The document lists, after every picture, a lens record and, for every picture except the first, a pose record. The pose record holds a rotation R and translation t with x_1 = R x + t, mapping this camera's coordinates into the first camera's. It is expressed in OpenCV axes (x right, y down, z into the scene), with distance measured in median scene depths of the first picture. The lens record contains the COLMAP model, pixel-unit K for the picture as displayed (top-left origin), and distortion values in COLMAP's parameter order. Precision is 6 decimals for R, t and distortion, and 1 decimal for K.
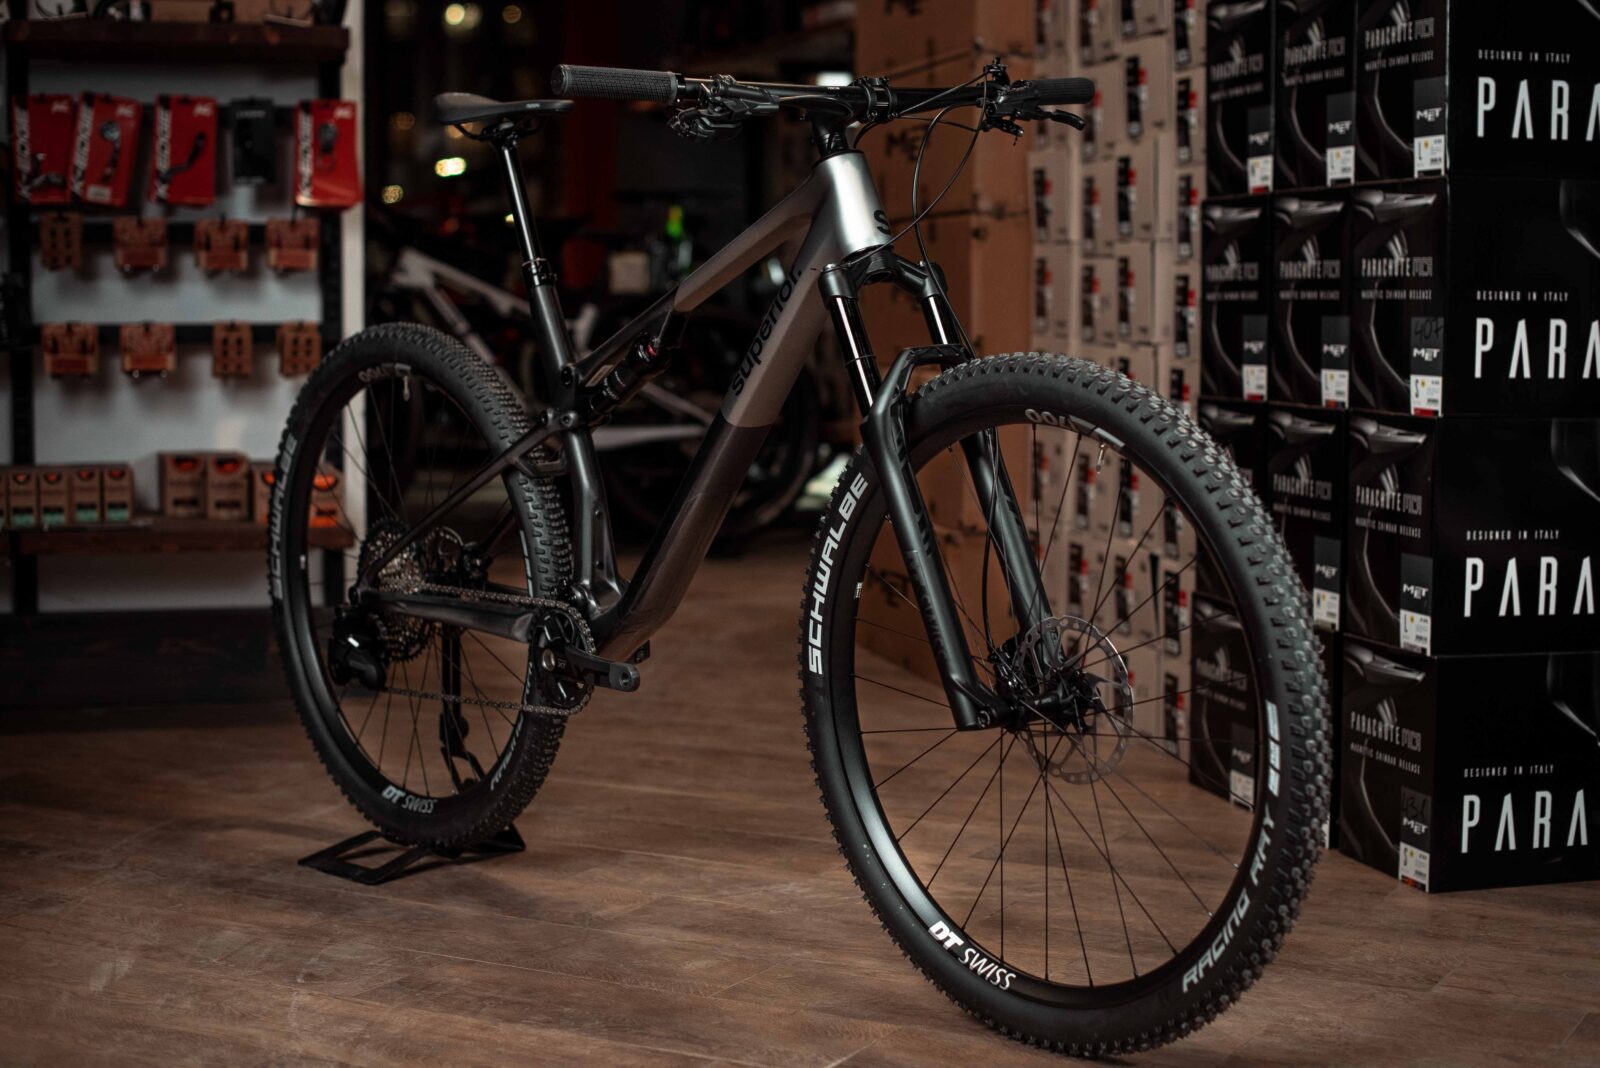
lens RADIAL K [[2208.0, 0, 799.9], [0, 2208.0, 379.9], [0, 0, 1]] dist [-0.106045, 0.007692]
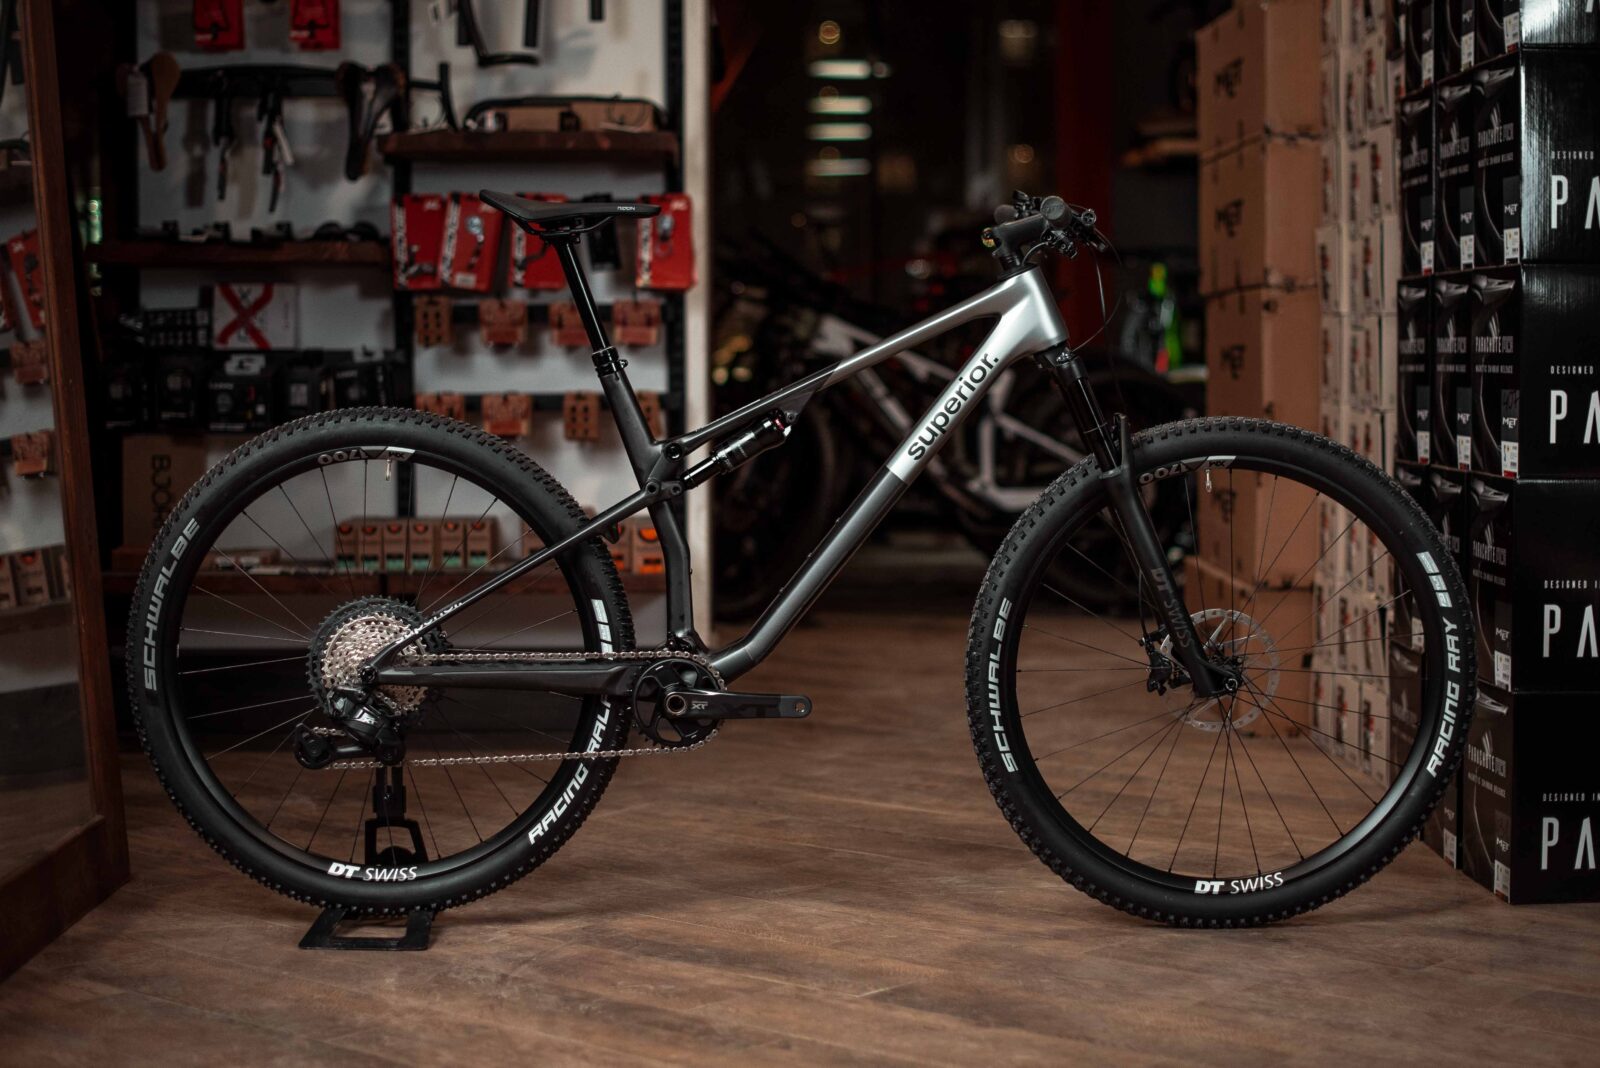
lens RADIAL K [[2208.0, 0, 799.9], [0, 2208.0, 379.9], [0, 0, 1]] dist [-0.106045, 0.007692]
pose [[0.979109, -0.004501, -0.203288, 0.085228], [-0.001281, 0.999599, -0.028304, -0.000718], [0.203334, 0.027973, 0.978710, -0.091969]]
